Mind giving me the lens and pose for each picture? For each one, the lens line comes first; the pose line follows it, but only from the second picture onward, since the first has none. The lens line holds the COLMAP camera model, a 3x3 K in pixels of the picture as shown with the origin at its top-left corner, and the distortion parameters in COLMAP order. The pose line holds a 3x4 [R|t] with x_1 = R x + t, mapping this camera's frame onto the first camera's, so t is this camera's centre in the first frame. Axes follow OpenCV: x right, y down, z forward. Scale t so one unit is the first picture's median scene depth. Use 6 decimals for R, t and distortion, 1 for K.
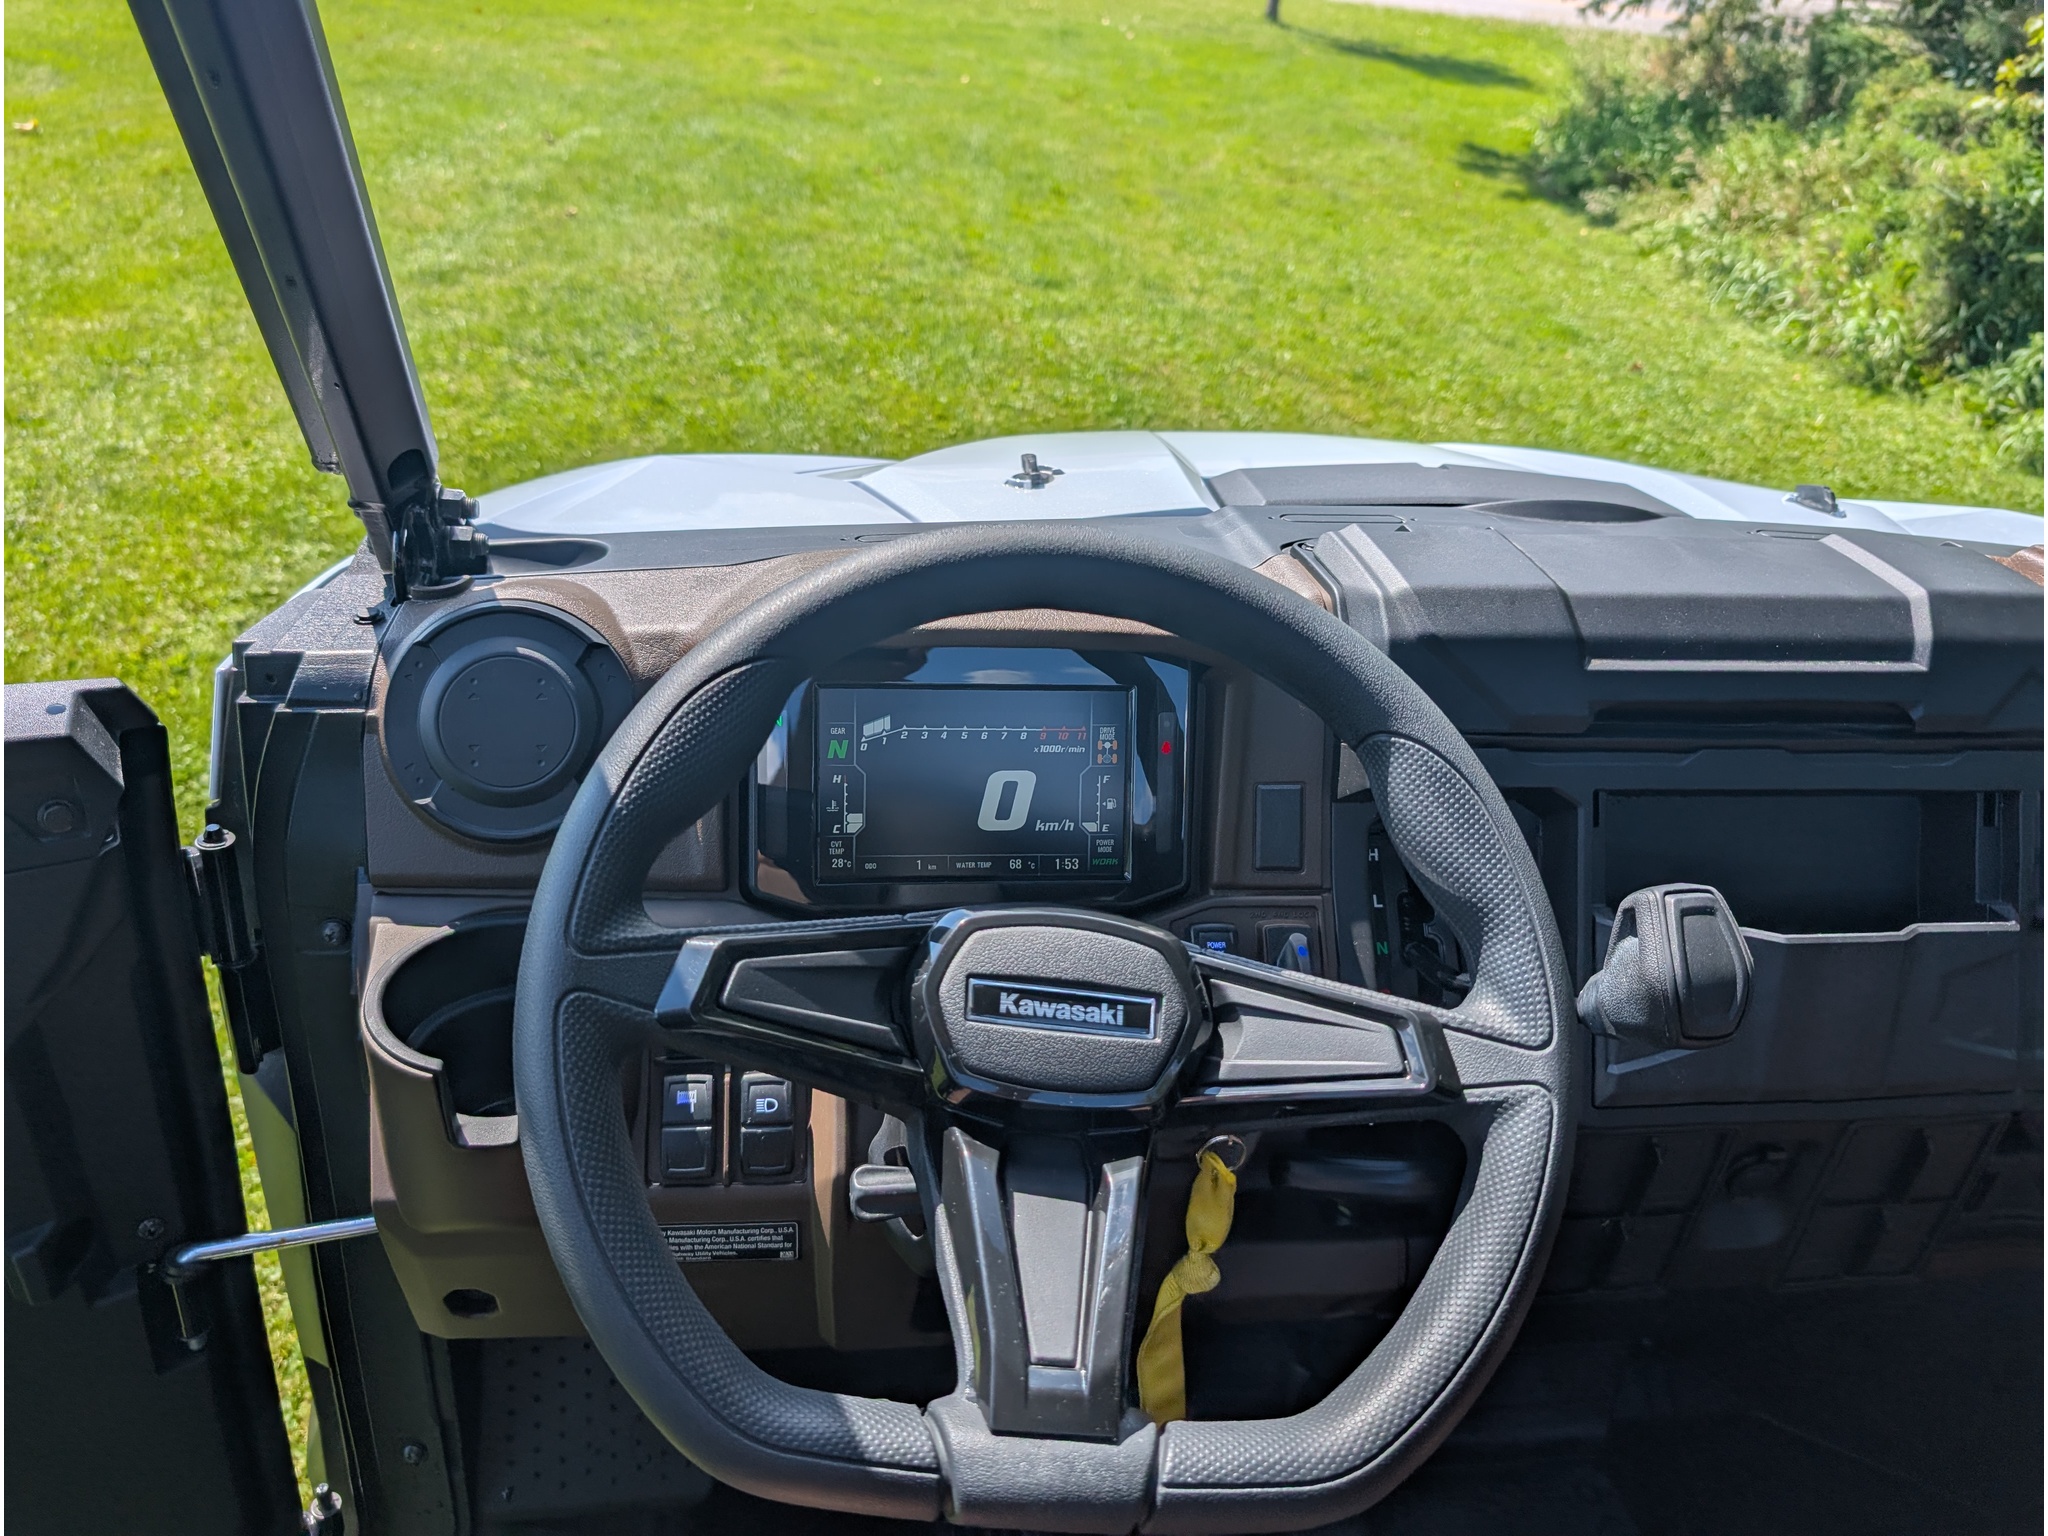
lens RADIAL K [[1493.9, 0, 1016.5], [0, 1493.9, 753.2], [0, 0, 1]] dist [0.007636, -0.009274]
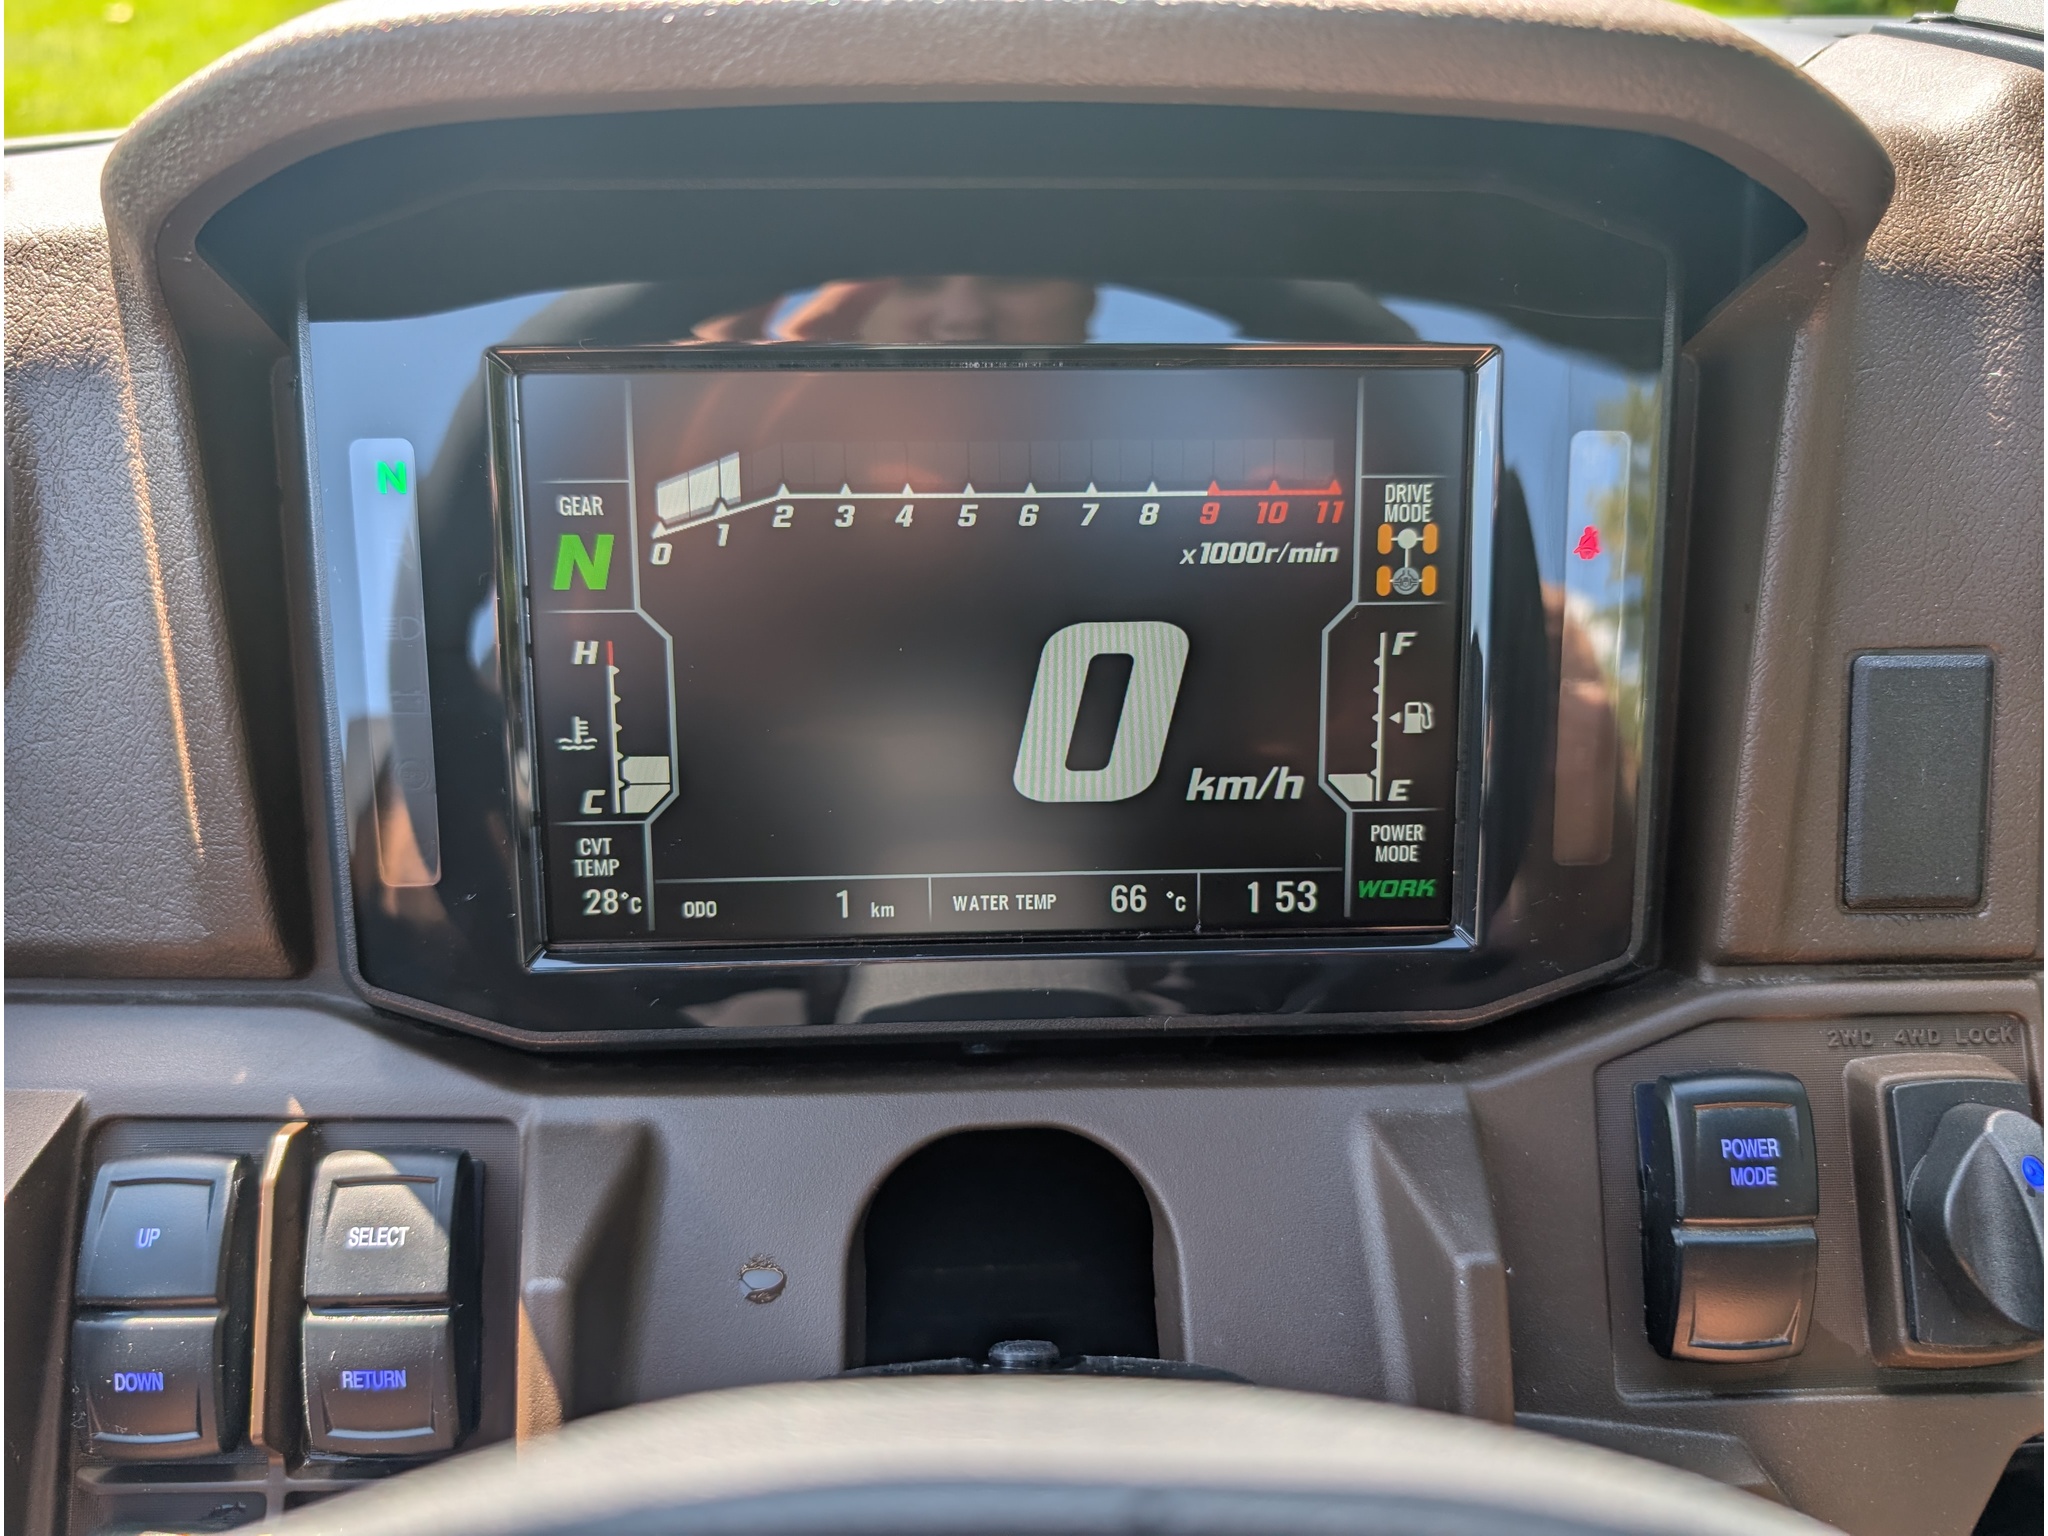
lens RADIAL K [[1455.9, 0, 1024.0], [0, 1455.9, 768.0], [0, 0, 1]] dist [0.024793, 0.004703]
pose [[0.996366, -0.006408, -0.084939, 0.003969], [0.014540, 0.995326, 0.095473, 0.012921], [0.083930, -0.096361, 0.991802, 0.673963]]
